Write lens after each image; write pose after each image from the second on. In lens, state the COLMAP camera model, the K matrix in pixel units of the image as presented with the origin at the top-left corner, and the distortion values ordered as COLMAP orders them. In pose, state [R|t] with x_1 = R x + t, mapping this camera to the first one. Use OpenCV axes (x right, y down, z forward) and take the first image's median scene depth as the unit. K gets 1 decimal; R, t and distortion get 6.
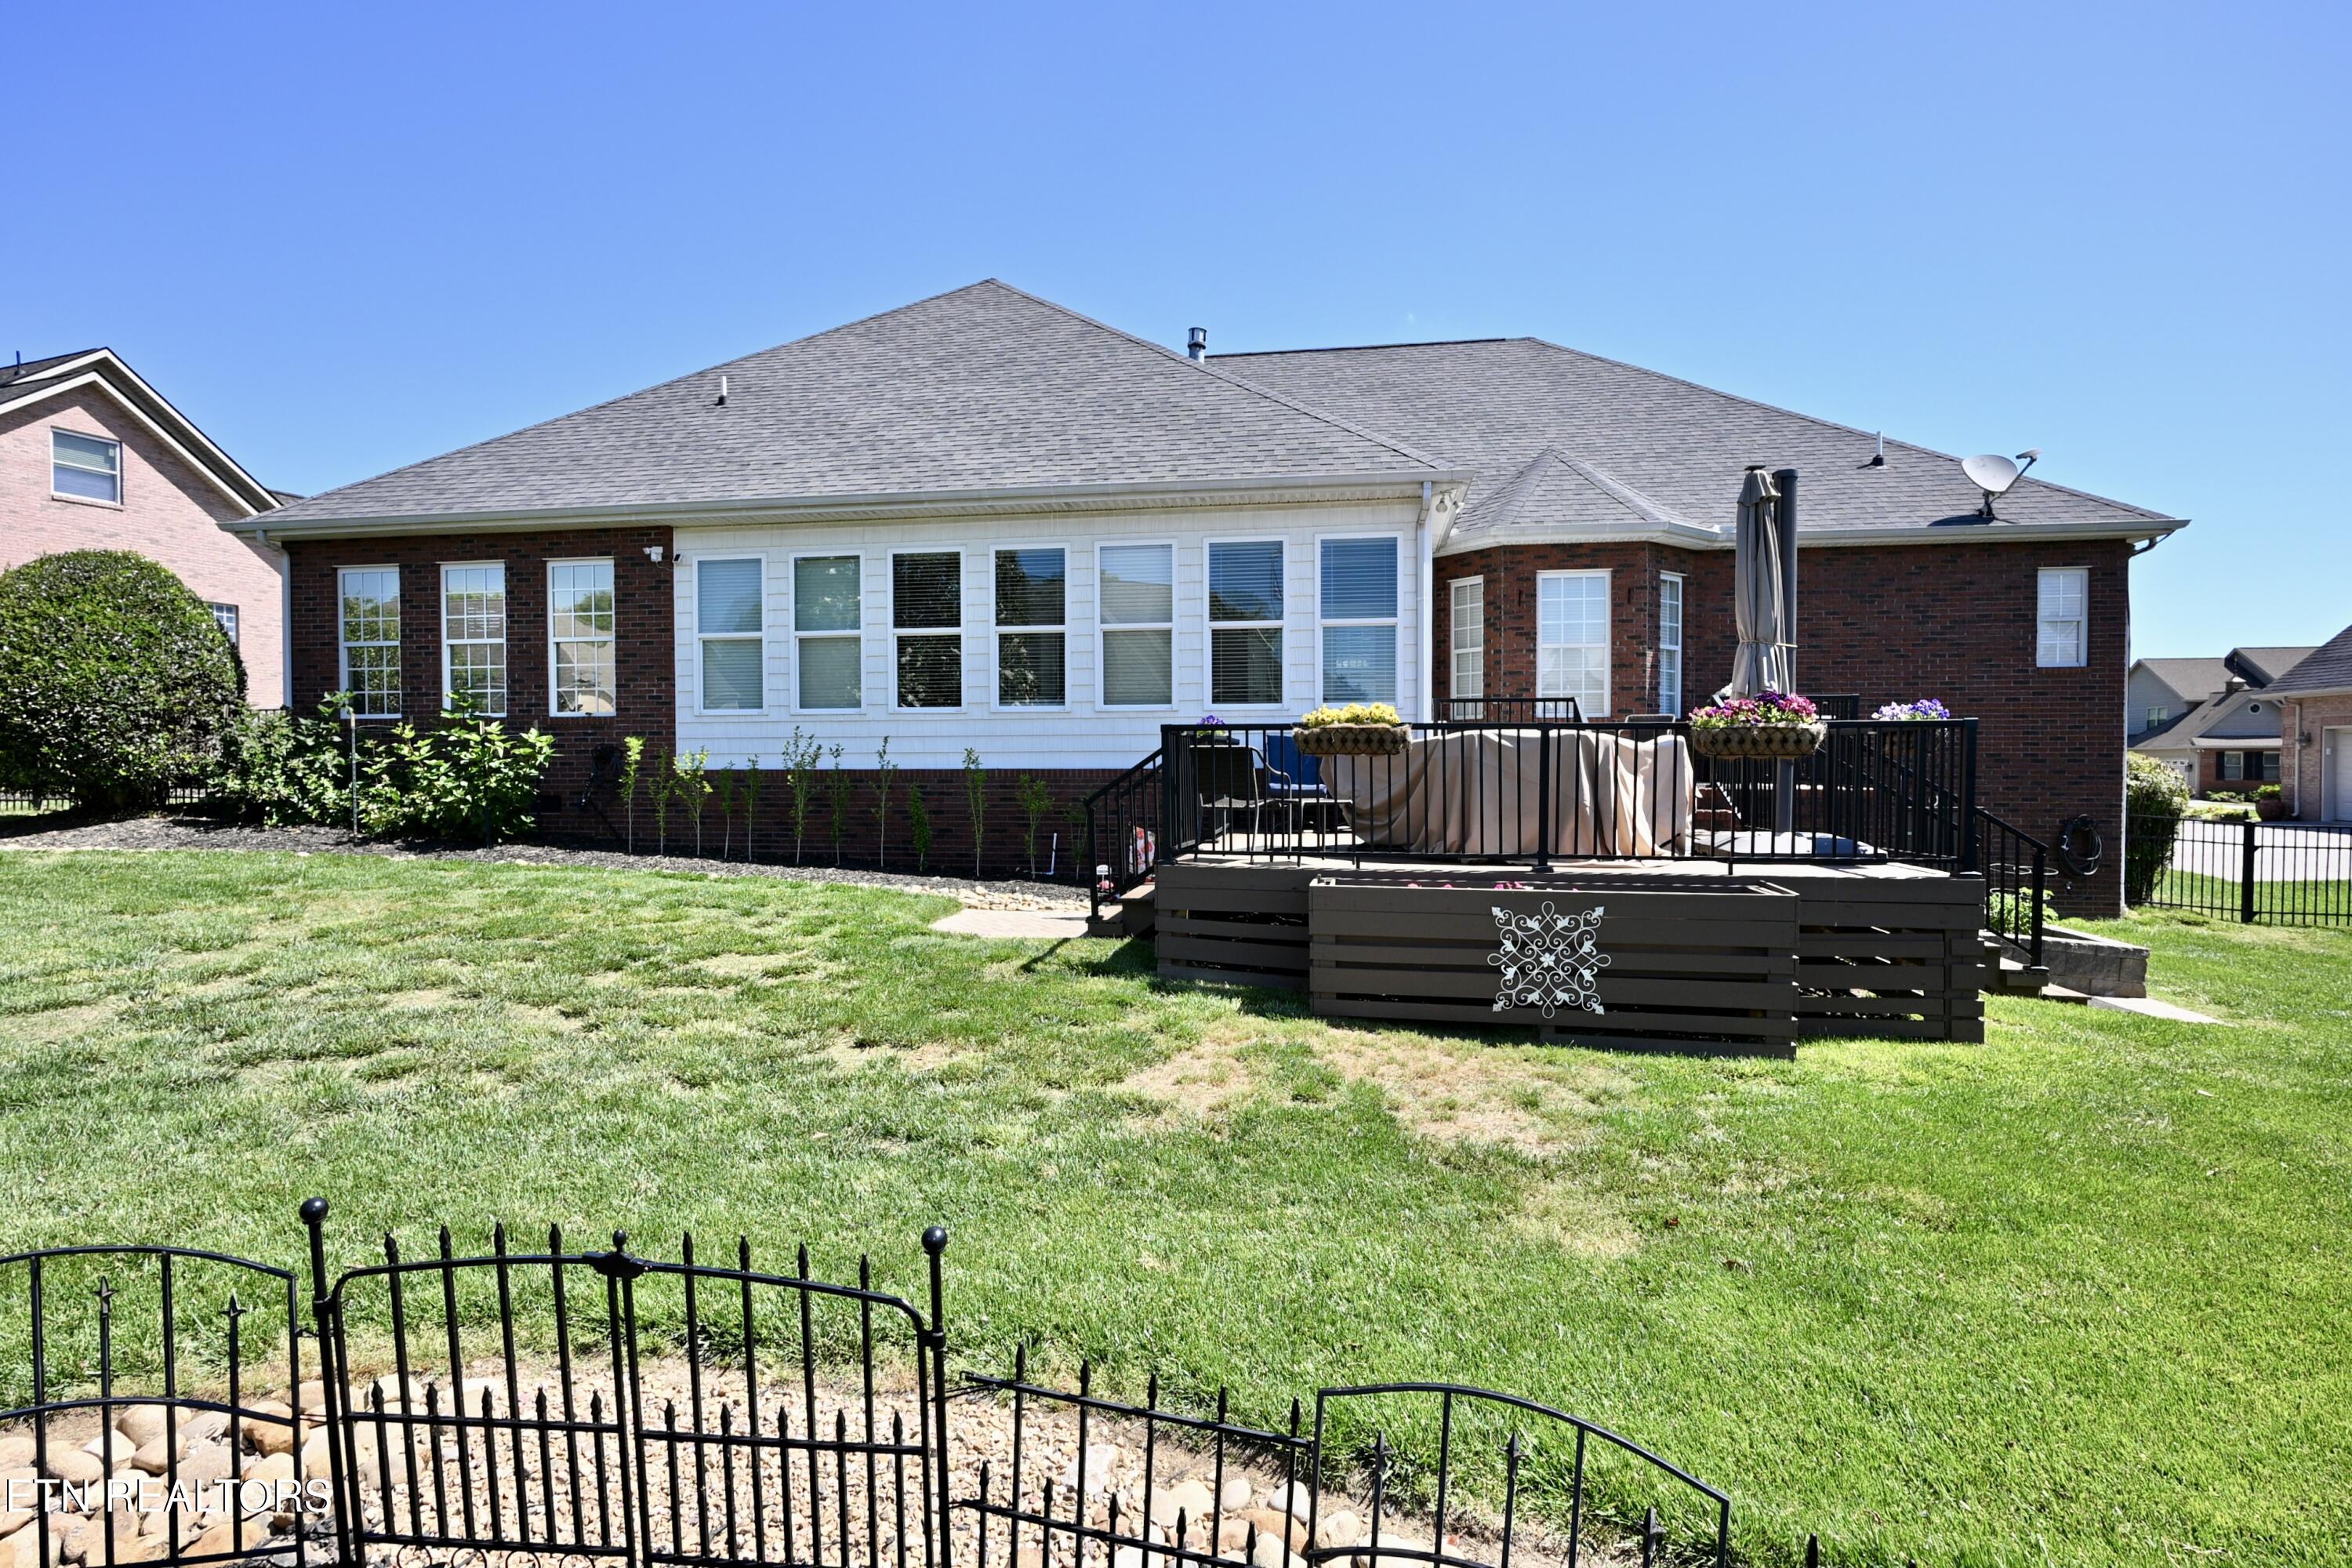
lens RADIAL K [[1146.6, 0, 1168.4], [0, 1146.6, 786.4], [0, 0, 1]] dist [-0.003926, 0.000623]
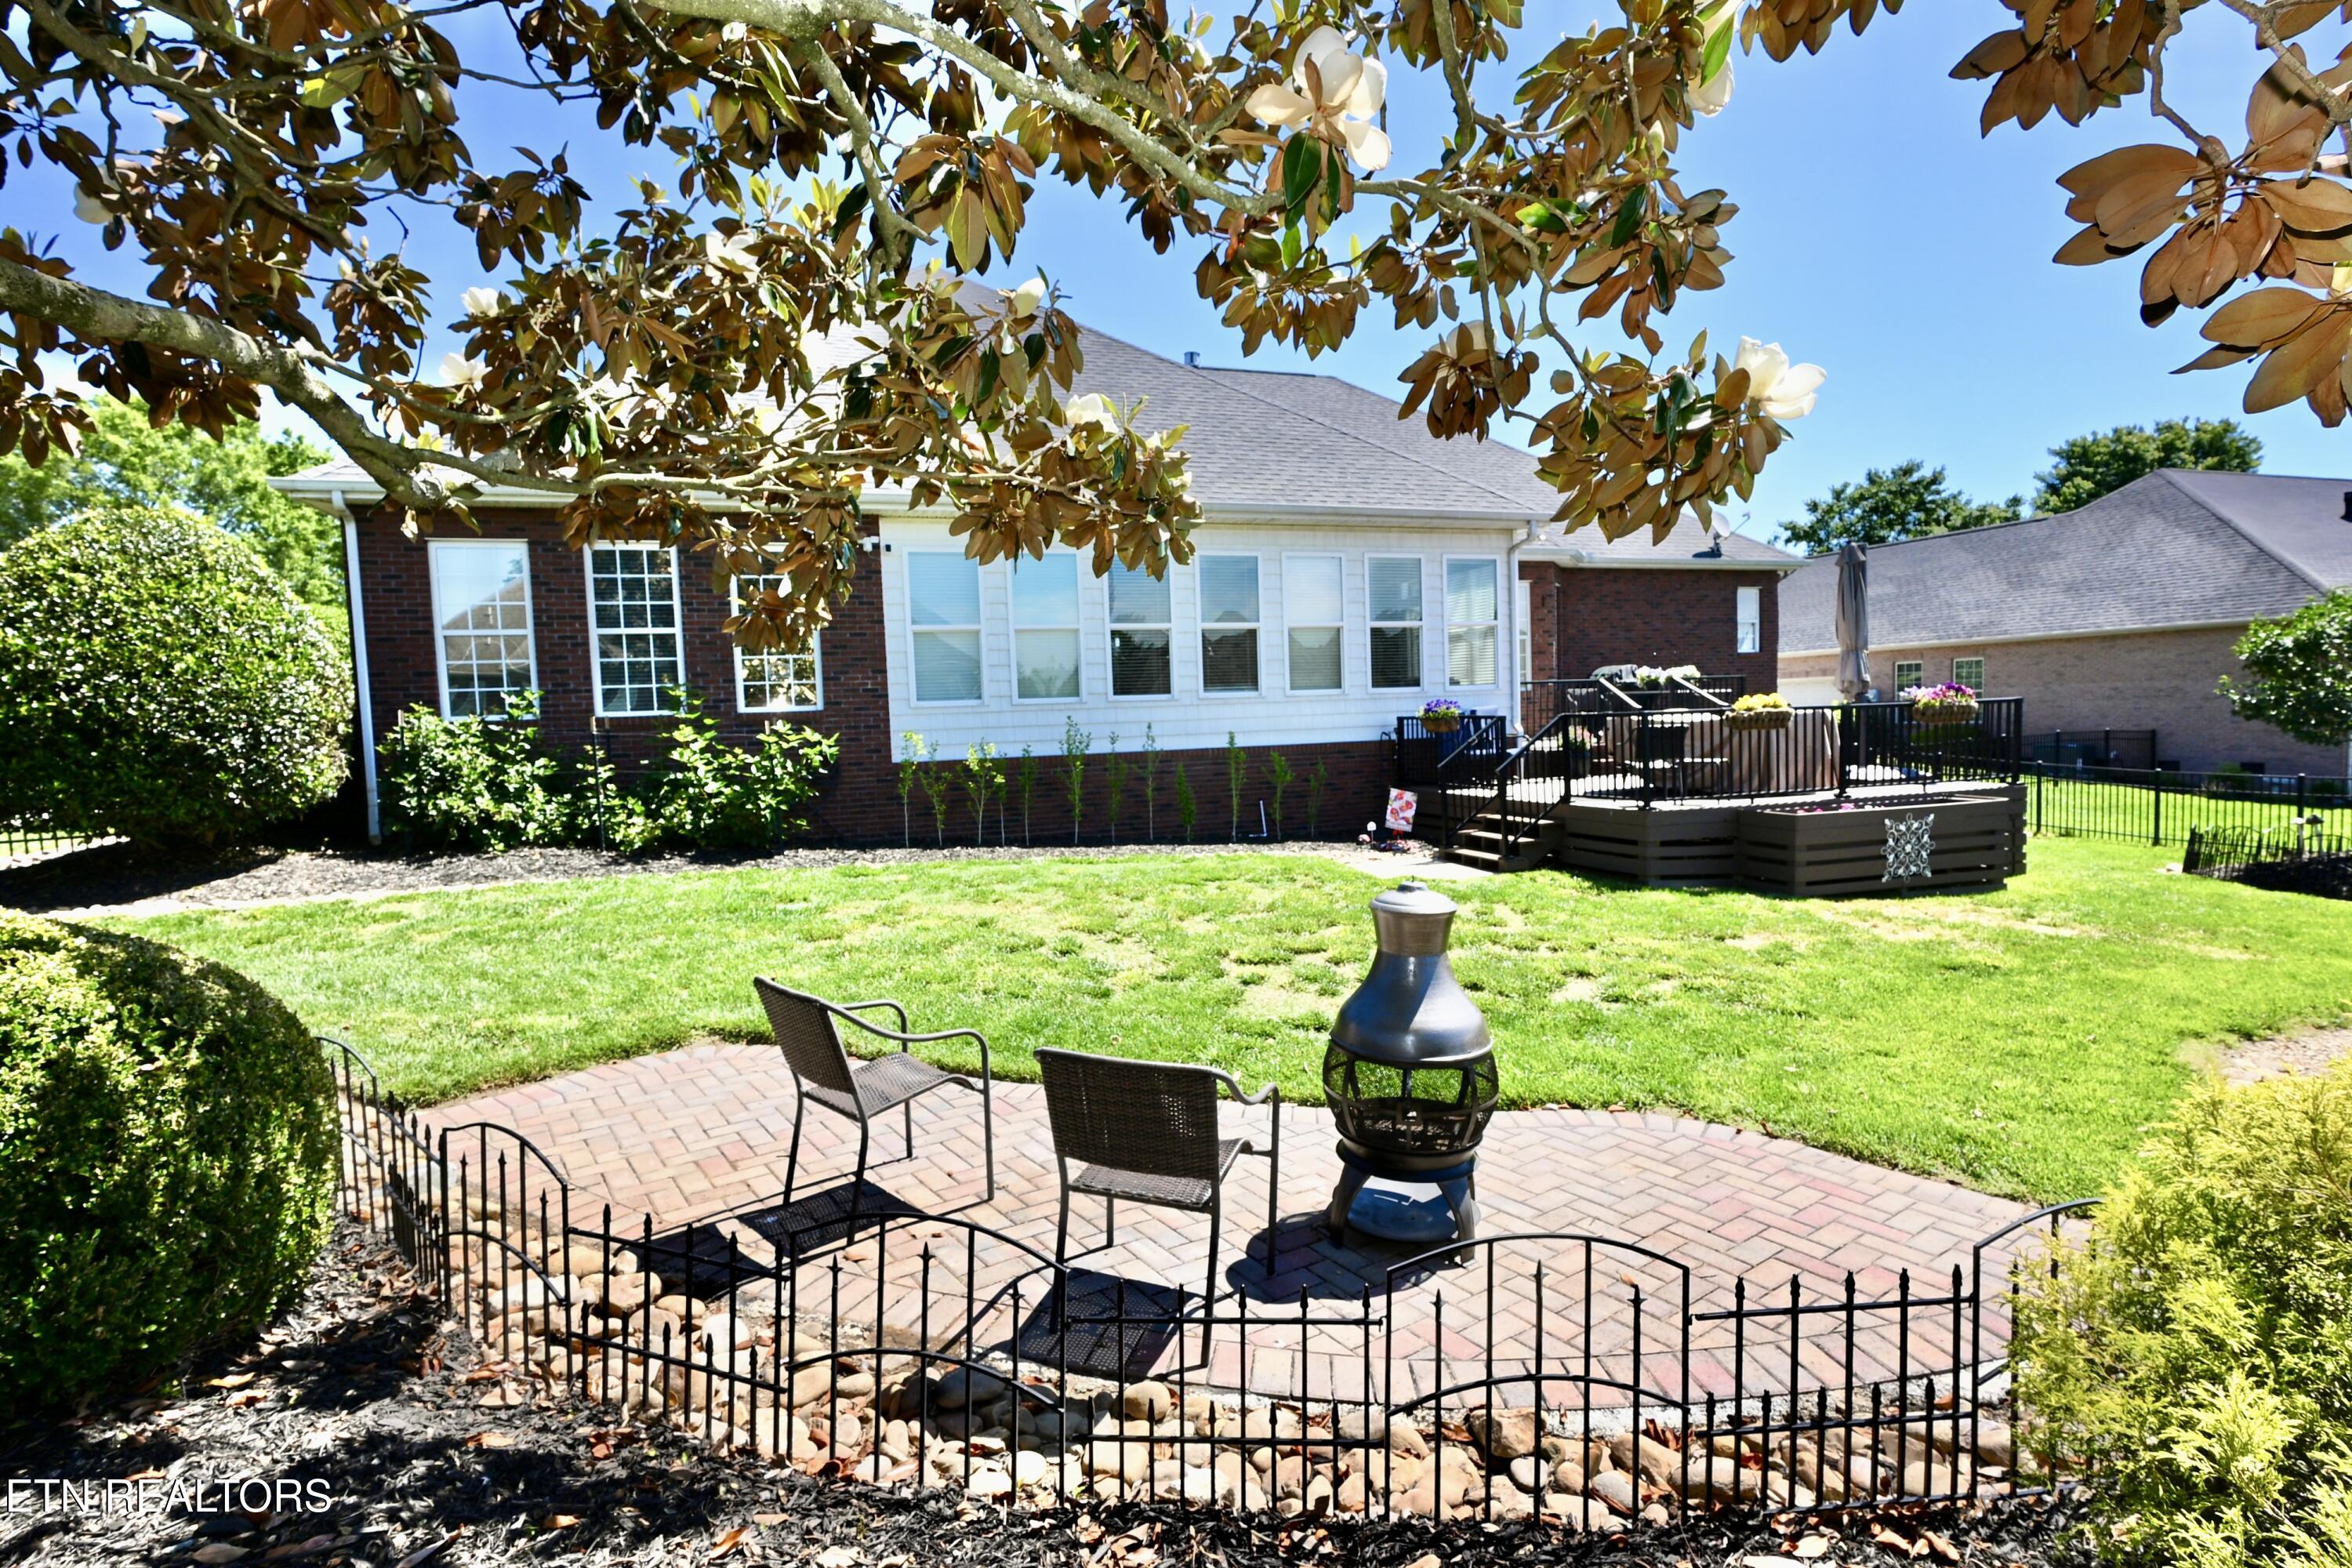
lens RADIAL K [[1146.6, 0, 1168.4], [0, 1146.6, 786.4], [0, 0, 1]] dist [-0.003926, 0.000623]
pose [[0.880901, -0.057823, 0.469756, -0.742965], [0.042136, 0.998149, 0.043849, -0.030519], [-0.471422, -0.018833, 0.881707, 0.018803]]
